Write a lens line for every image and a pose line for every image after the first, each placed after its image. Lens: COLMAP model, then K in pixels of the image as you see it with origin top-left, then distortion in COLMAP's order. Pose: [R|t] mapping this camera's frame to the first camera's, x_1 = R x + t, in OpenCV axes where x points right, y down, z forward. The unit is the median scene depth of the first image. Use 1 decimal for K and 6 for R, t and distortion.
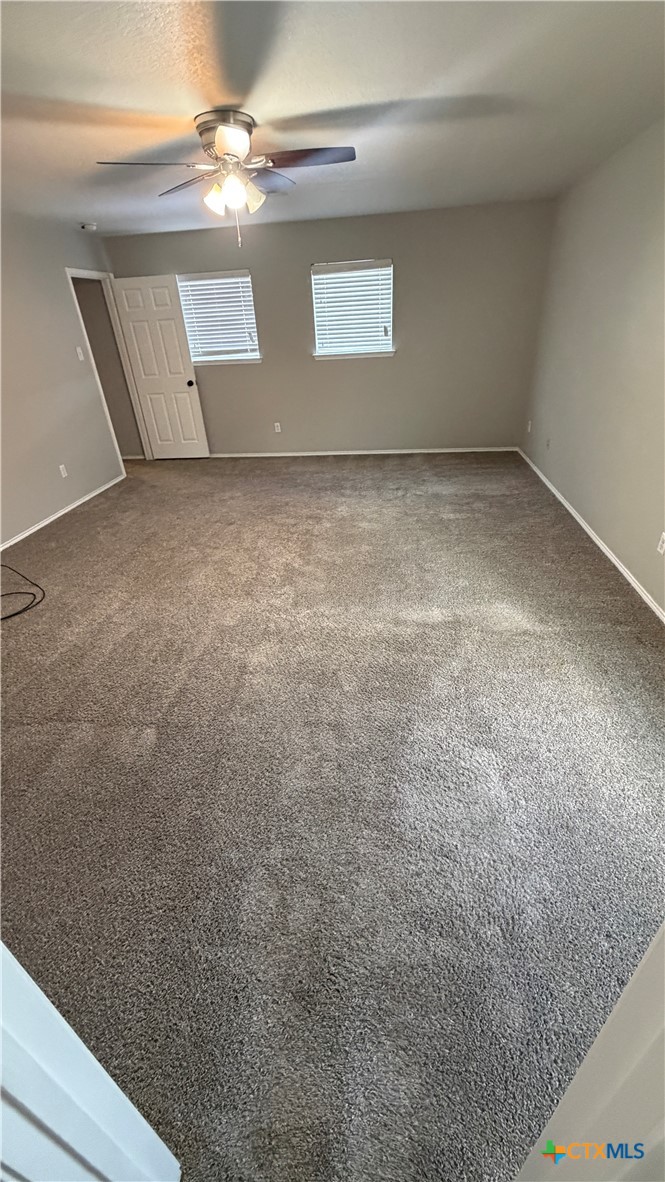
lens RADIAL K [[471.6, 0, 334.4], [0, 471.6, 584.3], [0, 0, 1]] dist [0.001488, 0.000243]
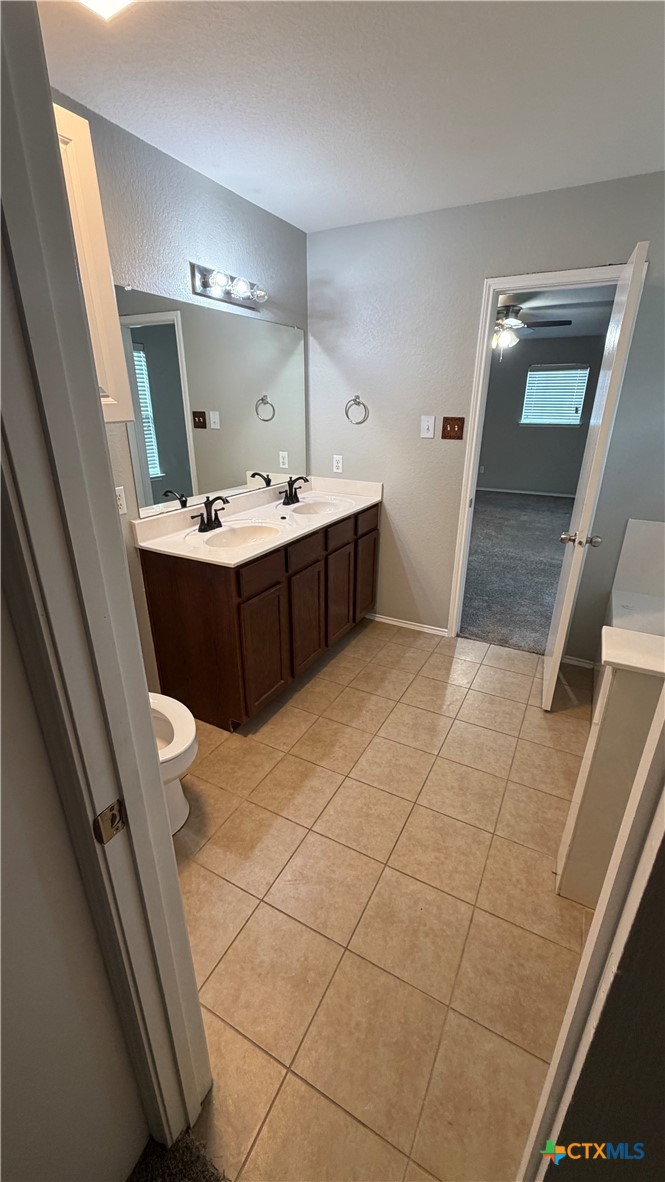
lens RADIAL K [[471.6, 0, 337.0], [0, 471.6, 587.6], [0, 0, 1]] dist [0.001488, 0.000243]
pose [[0.934046, 0.178758, -0.309198, -0.043240], [-0.218834, 0.970633, -0.099914, 0.409521], [0.282258, 0.160987, 0.945734, -0.670507]]
